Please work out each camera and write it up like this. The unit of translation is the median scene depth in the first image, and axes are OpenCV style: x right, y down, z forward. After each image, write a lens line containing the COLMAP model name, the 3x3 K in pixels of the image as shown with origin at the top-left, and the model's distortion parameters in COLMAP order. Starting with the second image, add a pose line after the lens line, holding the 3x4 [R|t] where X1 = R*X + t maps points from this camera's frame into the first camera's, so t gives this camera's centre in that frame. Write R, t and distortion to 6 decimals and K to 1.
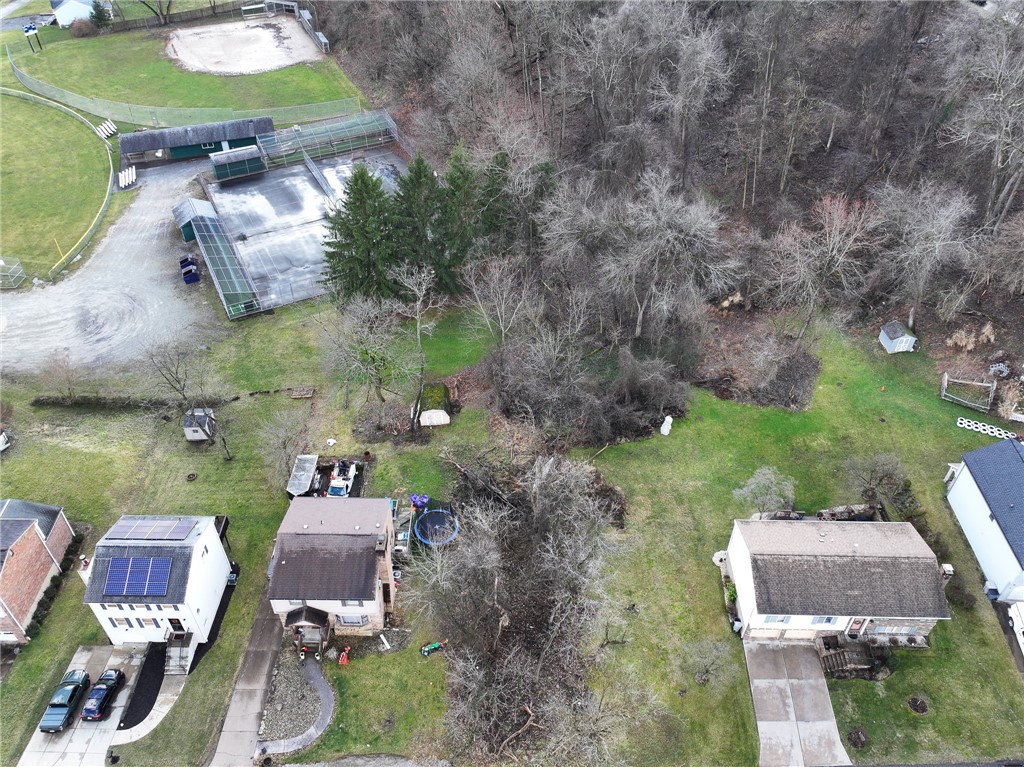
lens RADIAL K [[828.6, 0, 510.7], [0, 828.6, 385.9], [0, 0, 1]] dist [-0.006297, 0.024716]
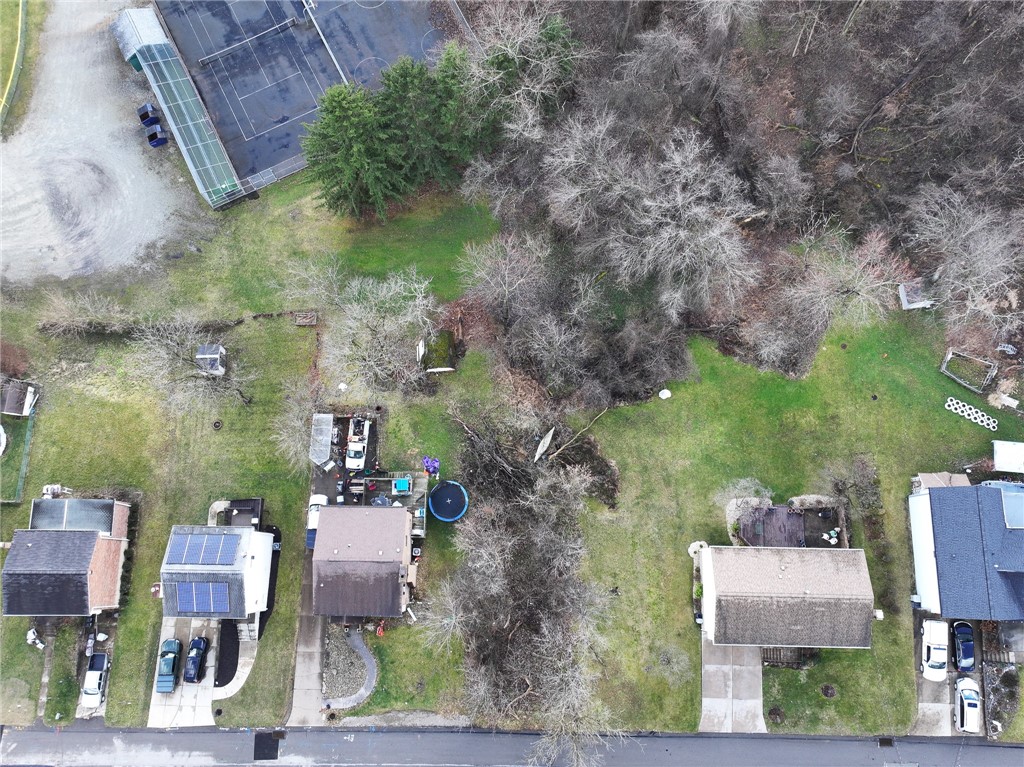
lens RADIAL K [[828.6, 0, 510.1], [0, 828.6, 388.3], [0, 0, 1]] dist [-0.006297, 0.024716]
pose [[0.999937, 0.001464, -0.011126, 0.006567], [0.005210, 0.817533, 0.575858, -0.601764], [0.009939, -0.575880, 0.817474, 0.169065]]
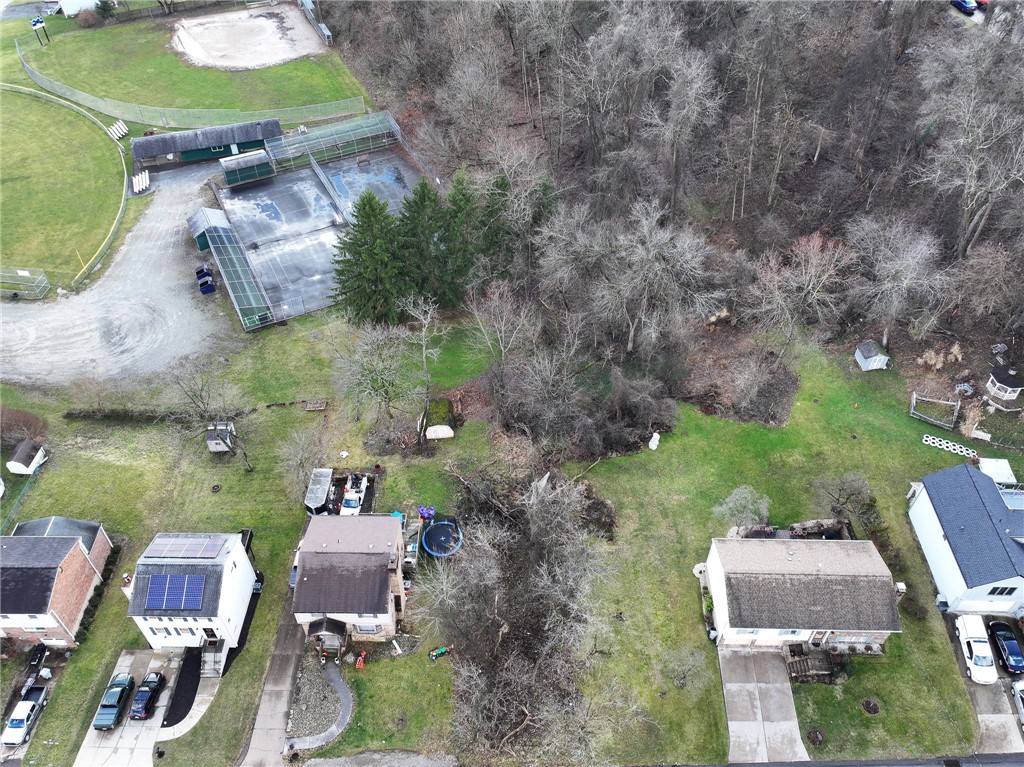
lens RADIAL K [[828.6, 0, 510.7], [0, 828.6, 386.3], [0, 0, 1]] dist [-0.006297, 0.024716]
pose [[0.999992, -0.001990, -0.003496, 0.005023], [0.002188, 0.998350, 0.057380, -0.093413], [0.003376, -0.057387, 0.998346, -0.081616]]
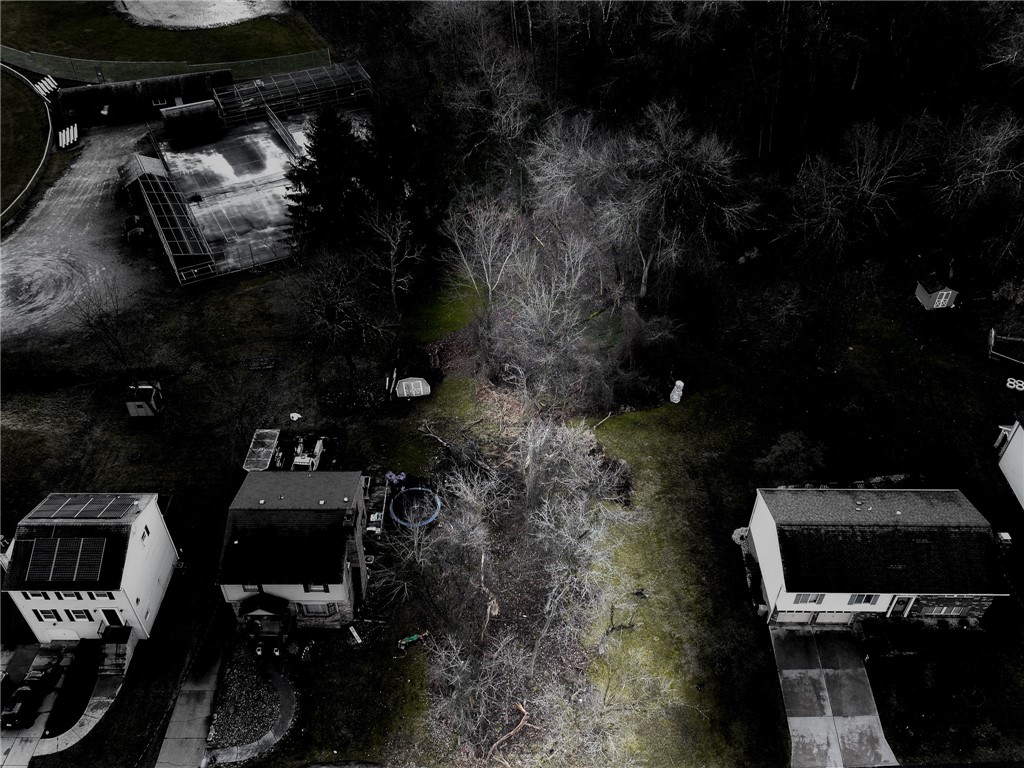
lens RADIAL K [[901.5, 0, 511.5], [0, 901.5, 385.7], [0, 0, 1]] dist [-0.004073, 0.020844]
pose [[0.999915, -0.009975, 0.008413, 0.005100], [0.010074, 0.999880, -0.011765, 0.055362], [-0.008295, 0.011848, 0.999895, 0.049866]]
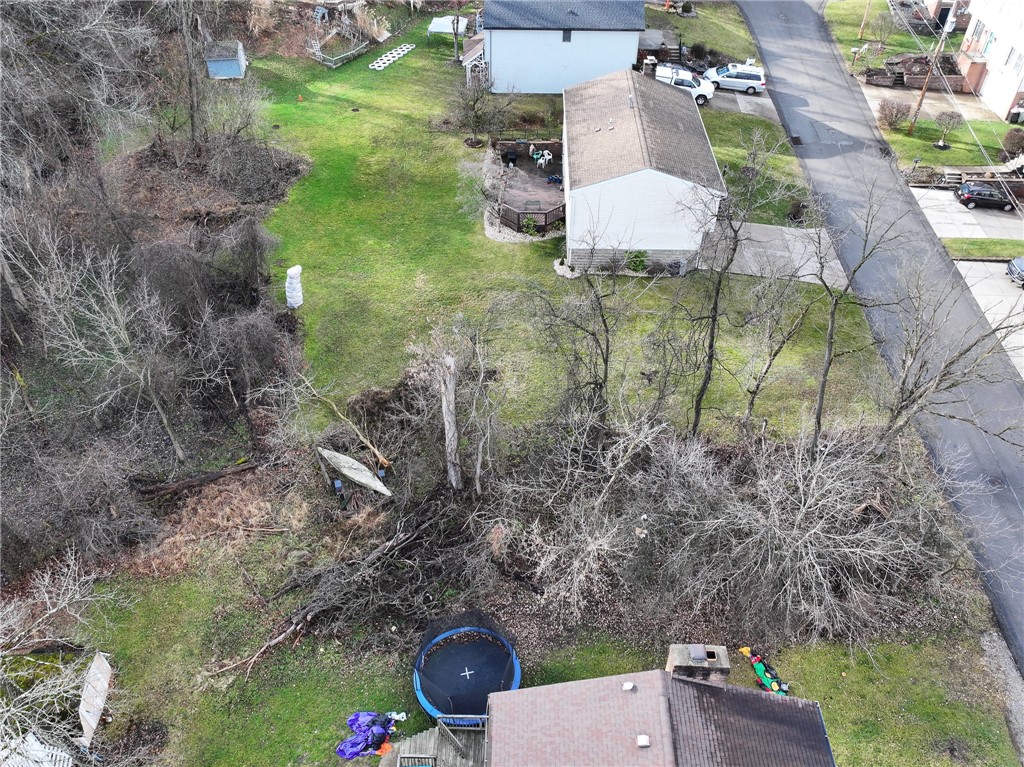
lens RADIAL K [[828.6, 0, 508.6], [0, 828.6, 384.4], [0, 0, 1]] dist [-0.006297, 0.024716]
pose [[0.009324, -0.670813, 0.741568, -0.303522], [0.671760, 0.553537, 0.492276, -0.105817], [-0.740710, 0.493565, 0.455787, 0.717622]]
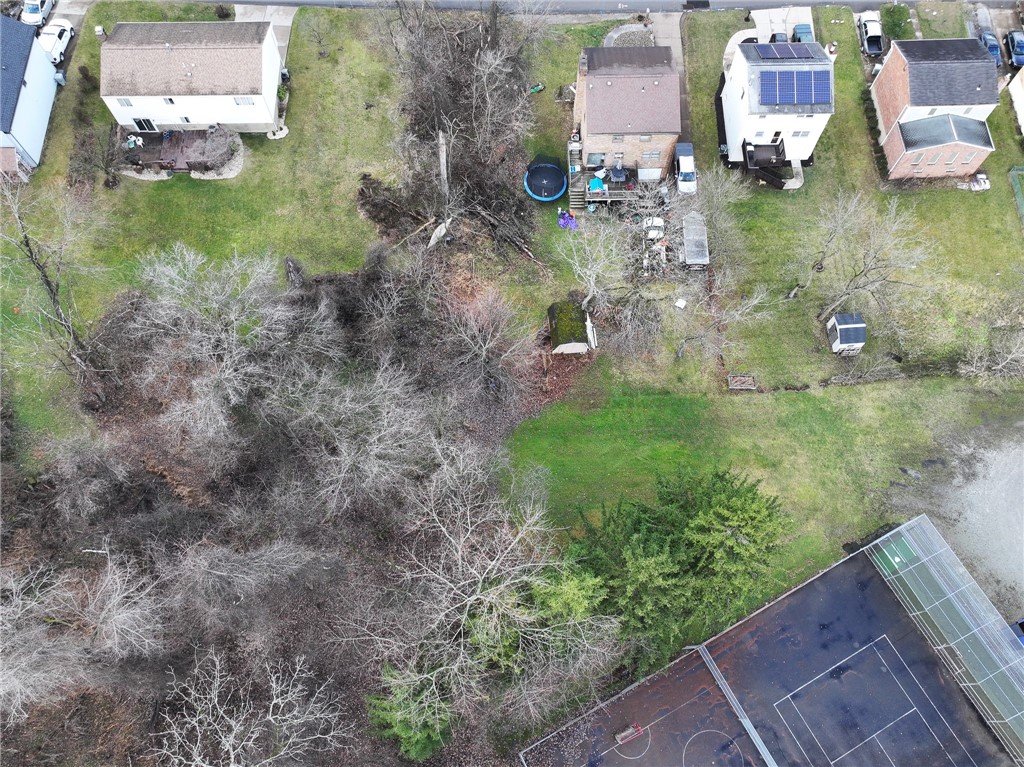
lens RADIAL K [[828.6, 0, 511.0], [0, 828.6, 385.9], [0, 0, 1]] dist [-0.006297, 0.024716]
pose [[-0.999496, 0.025731, -0.018583, -0.021089], [-0.026169, -0.336777, 0.941221, -0.884907], [0.017961, 0.941233, 0.337281, 0.889606]]
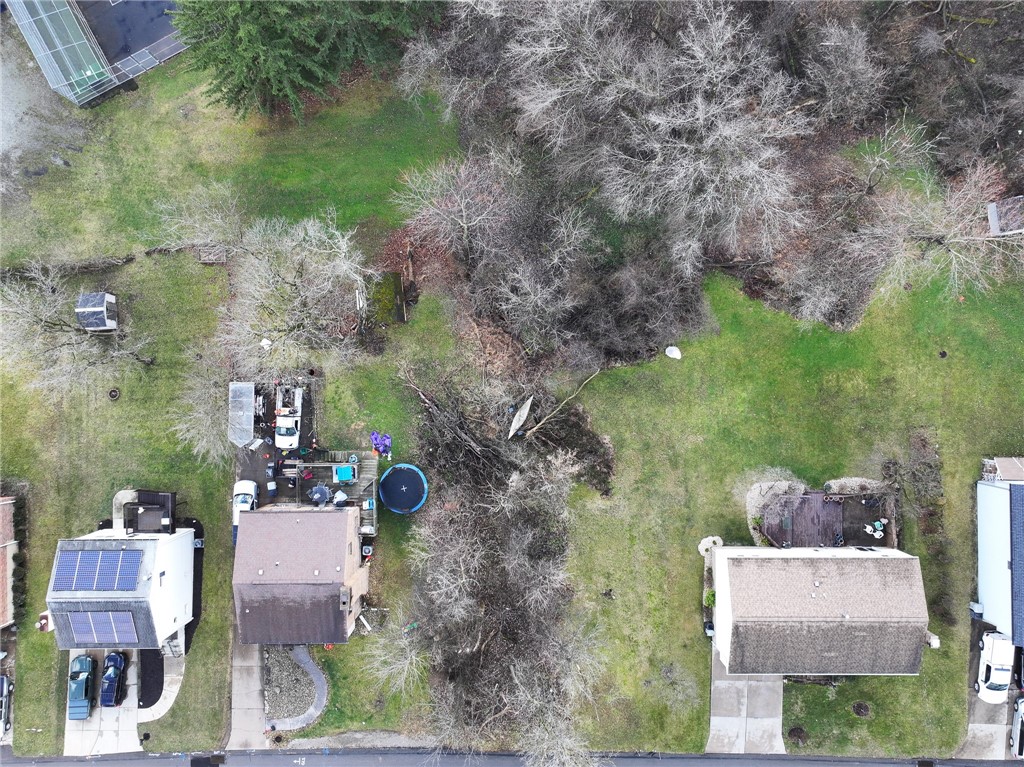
lens RADIAL K [[828.6, 0, 510.8], [0, 828.6, 389.1], [0, 0, 1]] dist [-0.006297, 0.024716]
pose [[0.999705, -0.018831, -0.015334, 0.044810], [0.024023, 0.674376, 0.737997, -0.573301], [-0.003556, -0.738148, 0.674629, 0.464671]]
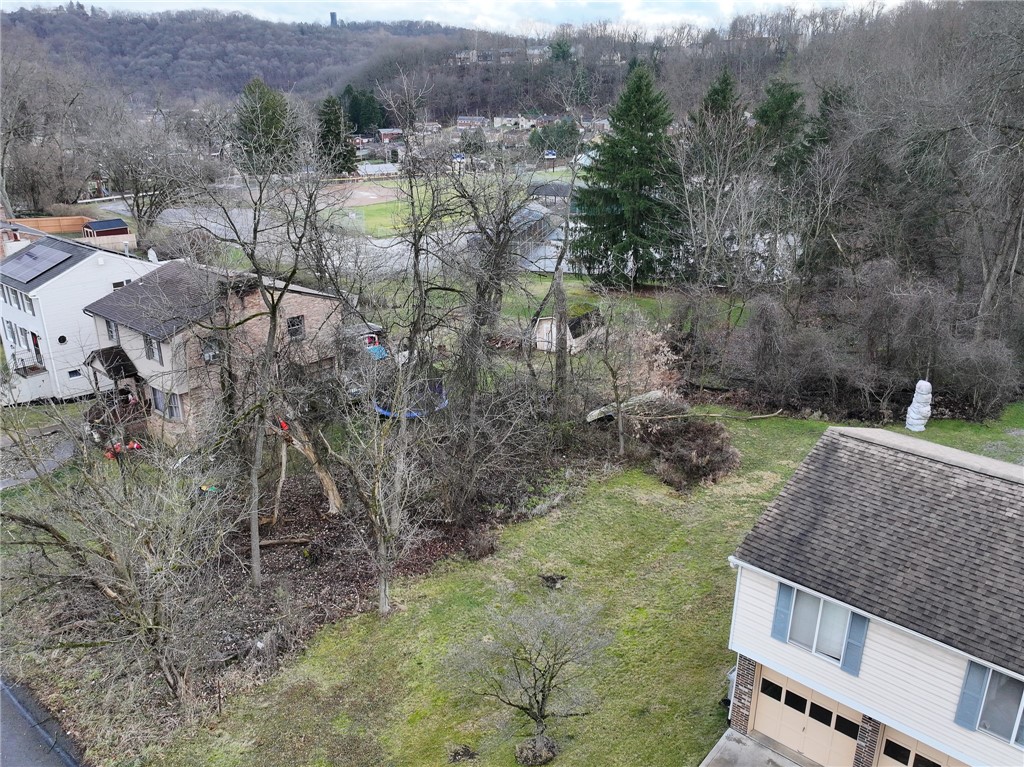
lens RADIAL K [[828.6, 0, 509.9], [0, 828.6, 387.8], [0, 0, 1]] dist [-0.006297, 0.024716]
pose [[0.752277, 0.225658, -0.618998, 0.323628], [-0.441605, 0.869933, -0.219551, 0.258284], [0.488943, 0.438515, 0.754082, 0.587782]]
